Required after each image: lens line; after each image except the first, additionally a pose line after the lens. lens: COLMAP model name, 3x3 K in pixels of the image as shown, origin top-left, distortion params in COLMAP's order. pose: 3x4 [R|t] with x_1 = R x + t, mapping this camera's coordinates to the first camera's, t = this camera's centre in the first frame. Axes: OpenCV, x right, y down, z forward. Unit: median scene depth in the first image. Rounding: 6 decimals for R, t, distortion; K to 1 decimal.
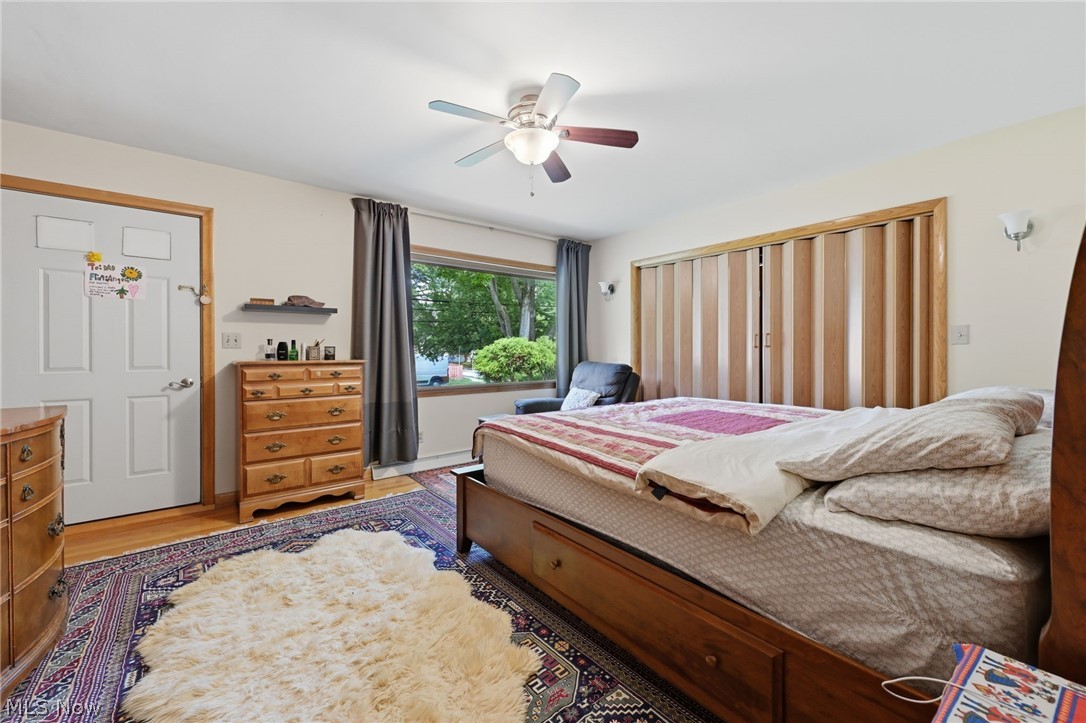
lens RADIAL K [[430.9, 0, 552.0], [0, 430.9, 350.2], [0, 0, 1]] dist [-0.000262, -0.000189]
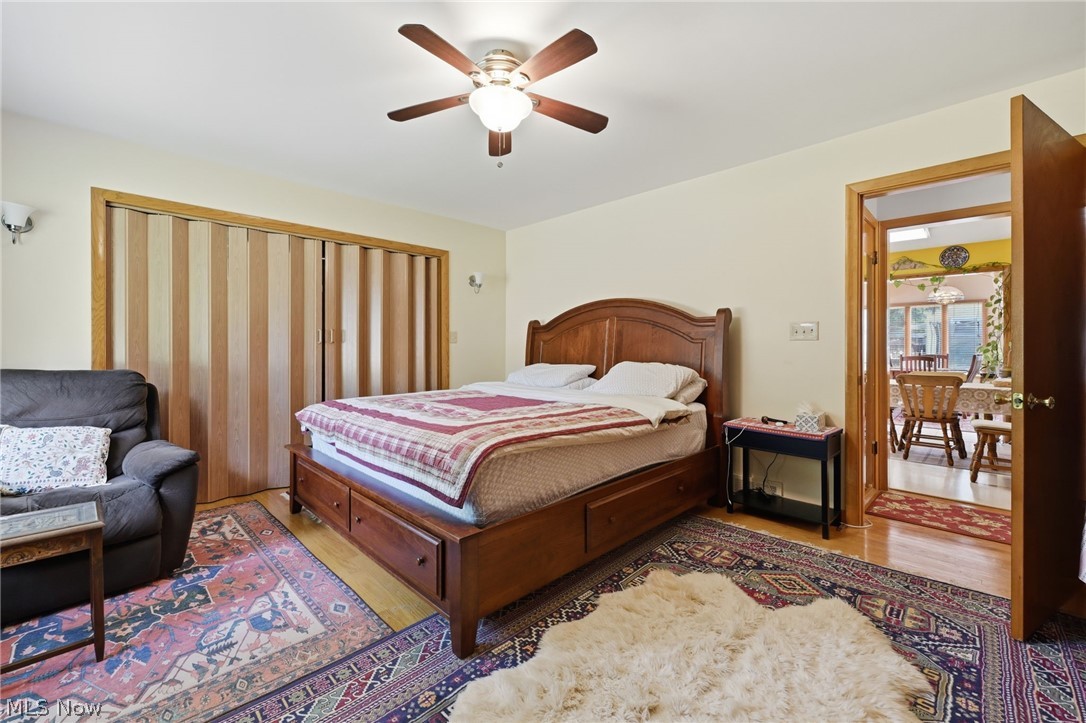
lens RADIAL K [[430.9, 0, 552.0], [0, 430.9, 350.2], [0, 0, 1]] dist [-0.000262, -0.000189]
pose [[-0.099482, -0.004611, 0.995029, -0.931223], [-0.001525, 0.999989, 0.004481, 0.005738], [-0.995038, -0.001072, -0.099488, 1.004742]]
